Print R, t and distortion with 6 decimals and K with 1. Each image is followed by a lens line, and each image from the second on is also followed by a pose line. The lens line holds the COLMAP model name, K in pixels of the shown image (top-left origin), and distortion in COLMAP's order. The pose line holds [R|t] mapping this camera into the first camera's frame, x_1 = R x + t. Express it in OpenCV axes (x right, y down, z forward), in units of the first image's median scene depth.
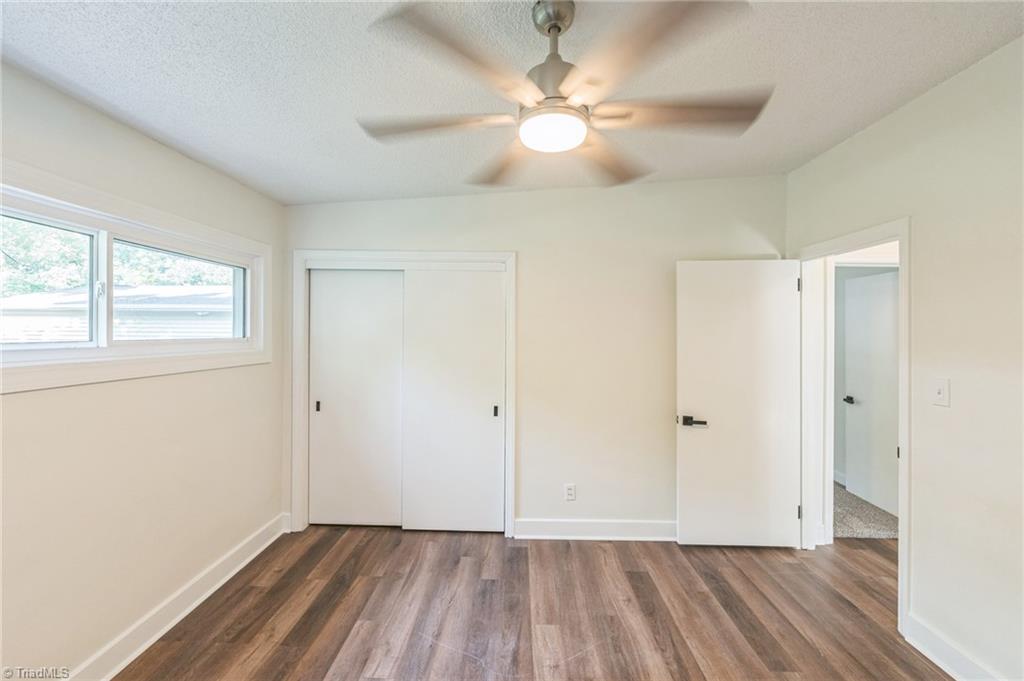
lens RADIAL K [[428.5, 0, 507.9], [0, 428.5, 329.9], [0, 0, 1]] dist [0.002384, -0.001749]
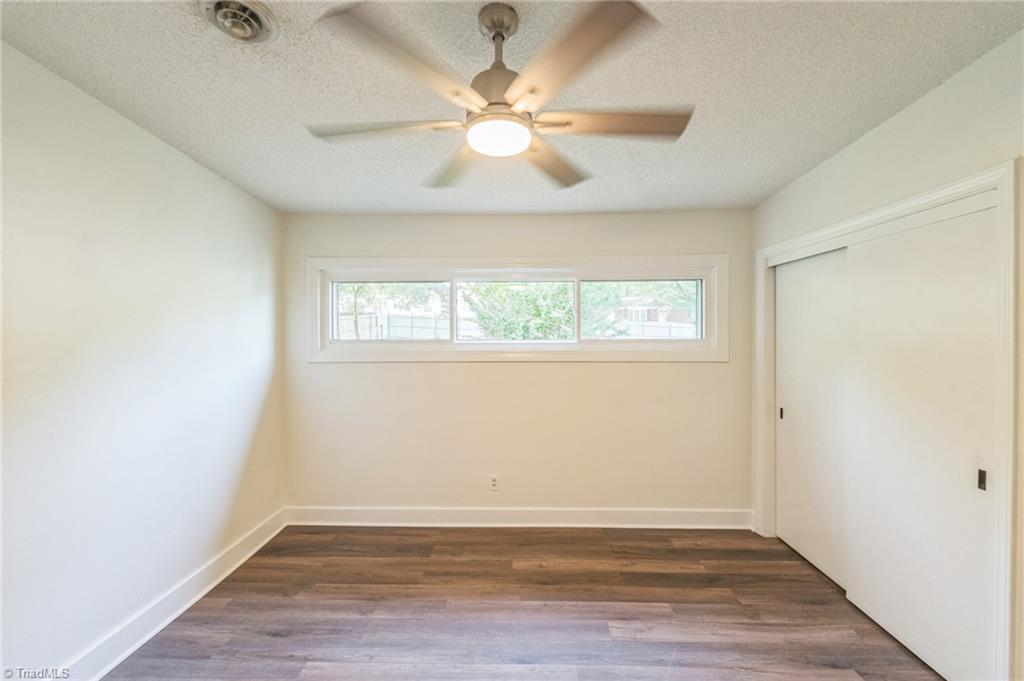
lens RADIAL K [[428.5, 0, 514.1], [0, 428.5, 345.0], [0, 0, 1]] dist [0.002384, -0.001749]
pose [[0.006328, 0.015744, -0.999856, 0.594993], [0.010301, 0.999822, 0.015809, 0.012957], [0.999927, -0.010399, 0.006165, 0.523657]]
